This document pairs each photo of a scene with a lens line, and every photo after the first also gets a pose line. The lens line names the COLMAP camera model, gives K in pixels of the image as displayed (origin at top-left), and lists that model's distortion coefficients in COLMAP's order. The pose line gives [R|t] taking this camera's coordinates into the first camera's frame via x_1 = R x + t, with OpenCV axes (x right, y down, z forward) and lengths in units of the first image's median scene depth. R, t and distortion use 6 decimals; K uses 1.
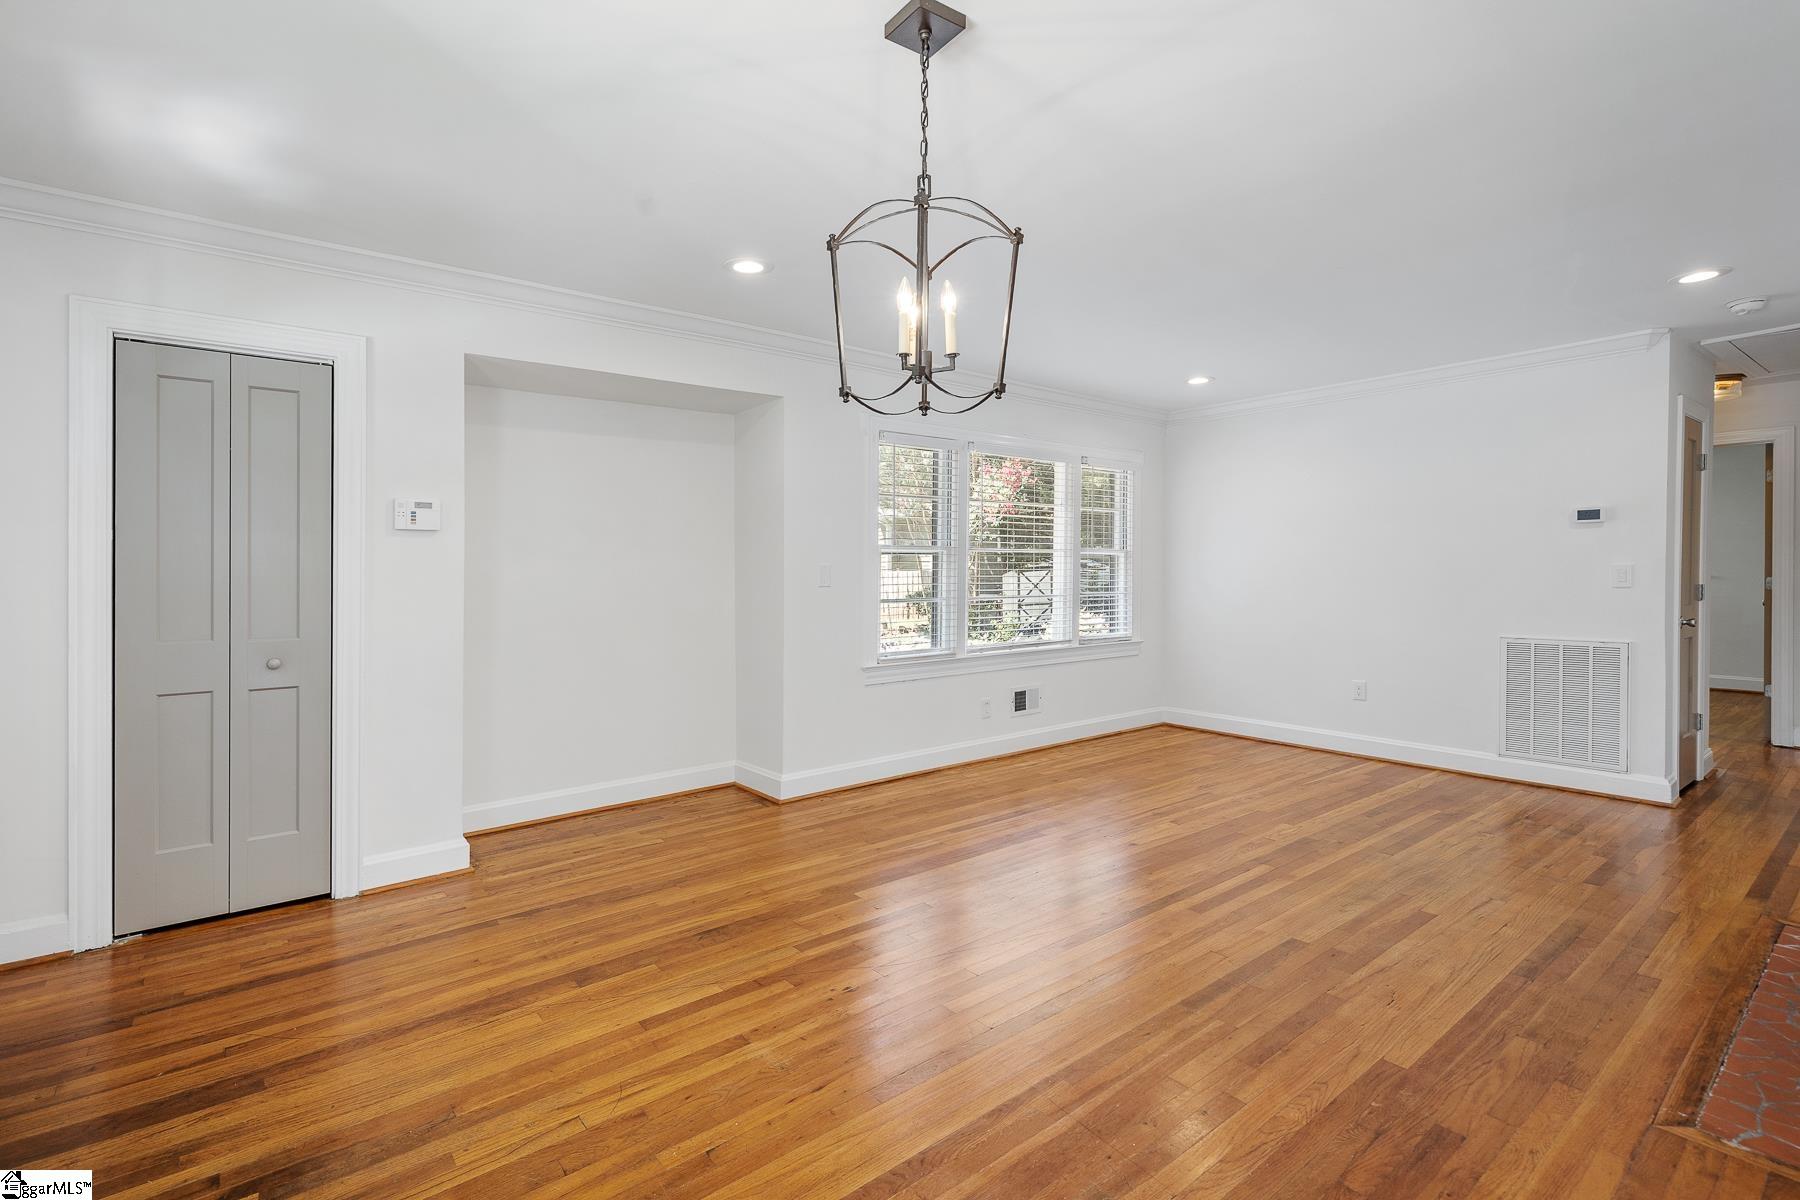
lens RADIAL K [[823.1, 0, 862.5], [0, 823.1, 597.2], [0, 0, 1]] dist [-0.000244, -0.000255]
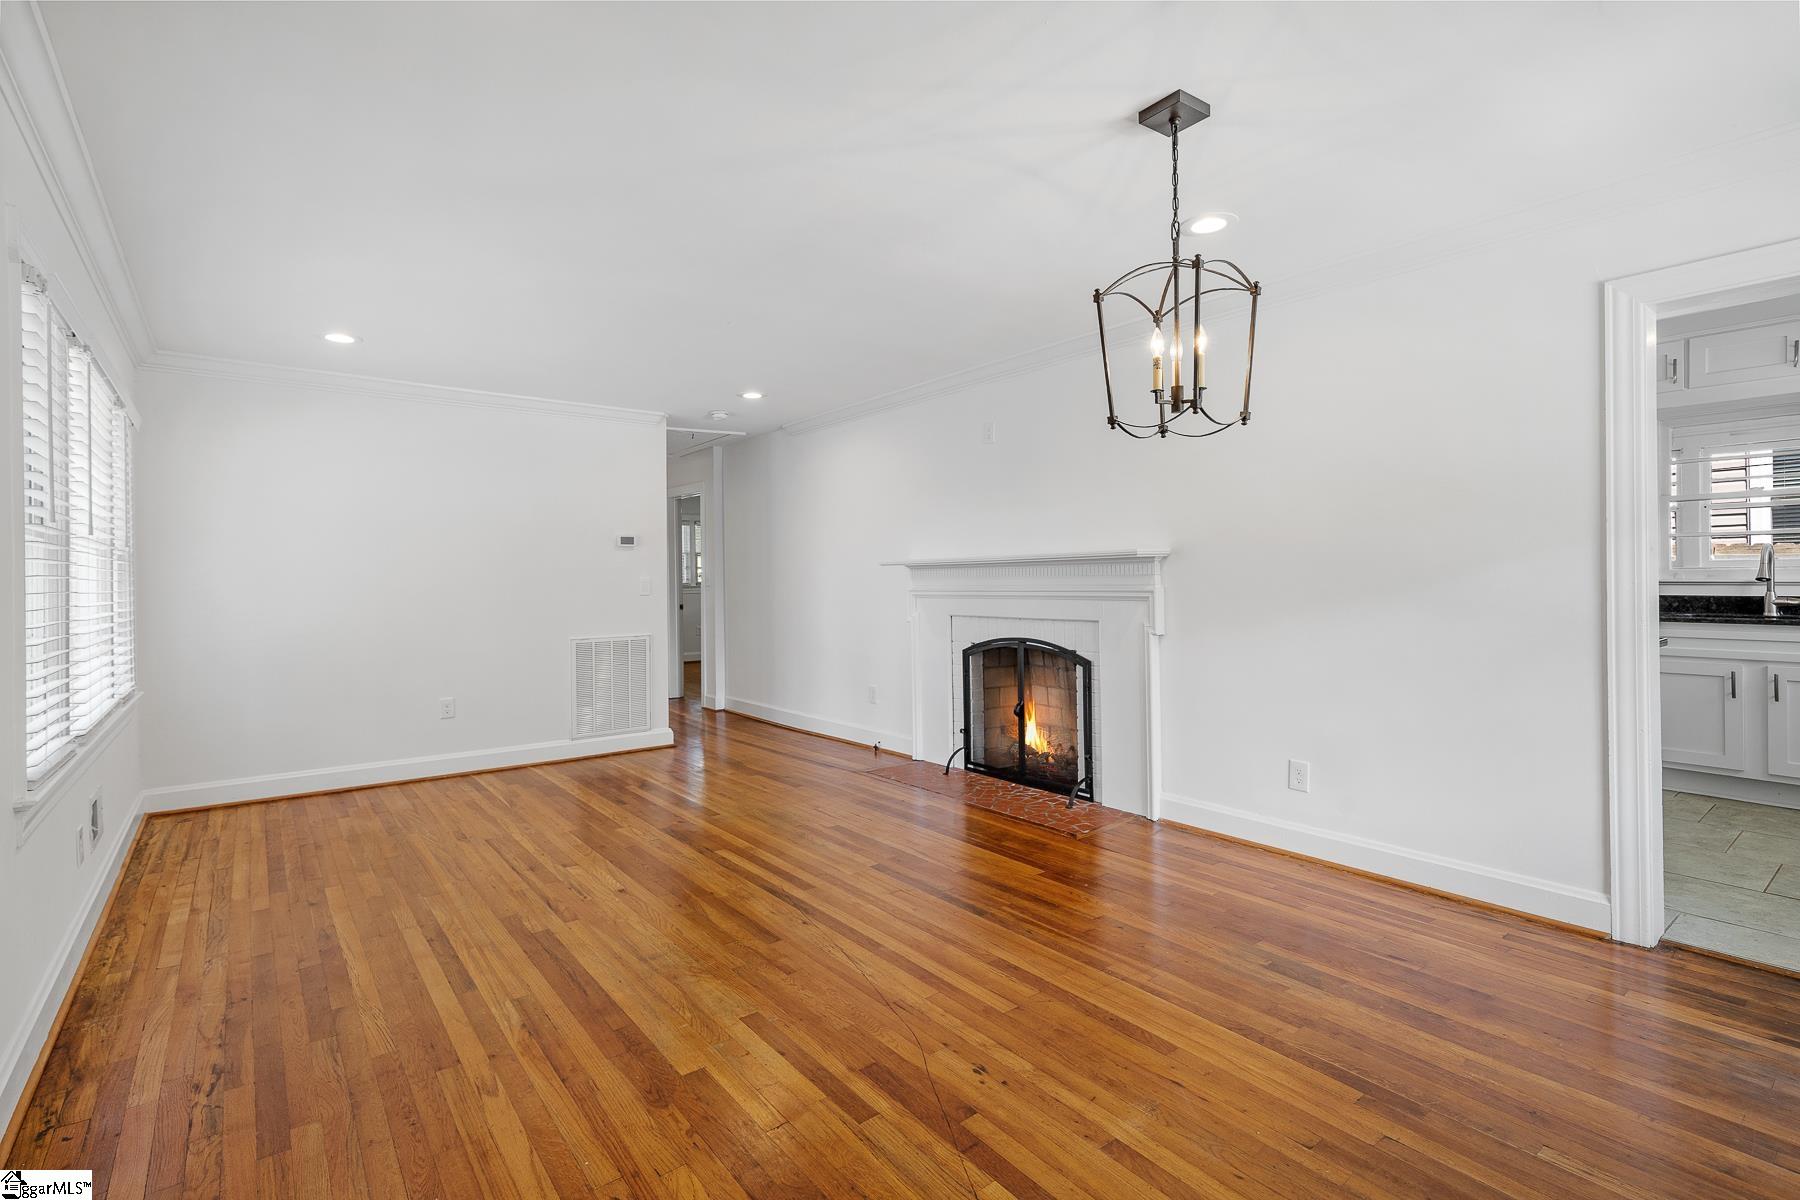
lens RADIAL K [[834.3, 0, 897.7], [0, 834.3, 591.3], [0, 0, 1]] dist [0.001548, -0.000205]
pose [[-0.012407, -0.005452, 0.999908, -0.677502], [0.040366, 0.999167, 0.005949, -0.015147], [-0.999108, 0.040436, -0.012176, 0.843674]]
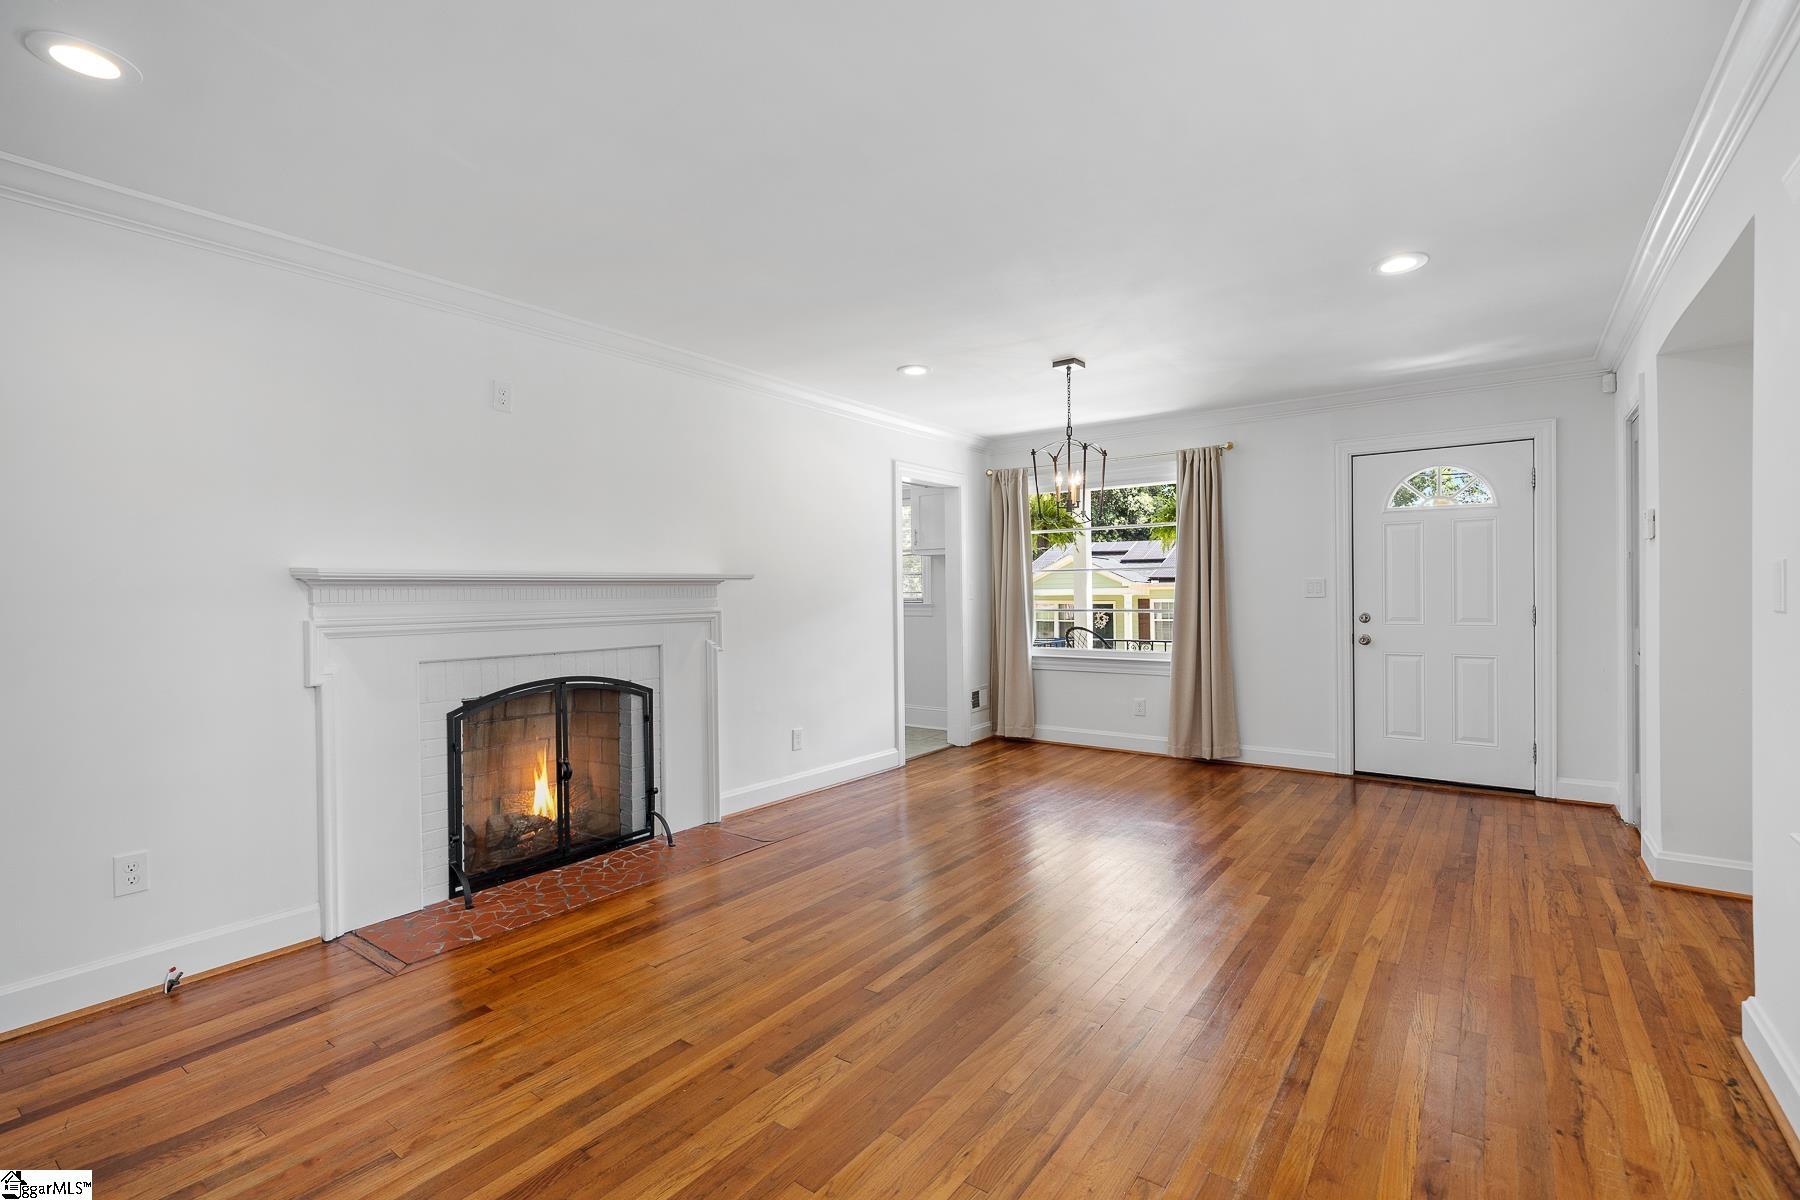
lens RADIAL K [[840.3, 0, 894.3], [0, 840.3, 611.4], [0, 0, 1]] dist [-0.000150, 0.000388]
pose [[-0.956544, 0.027878, -0.290251, 0.758091], [0.013938, 0.998653, 0.049983, -0.060553], [0.291253, 0.043766, -0.955644, 1.901503]]
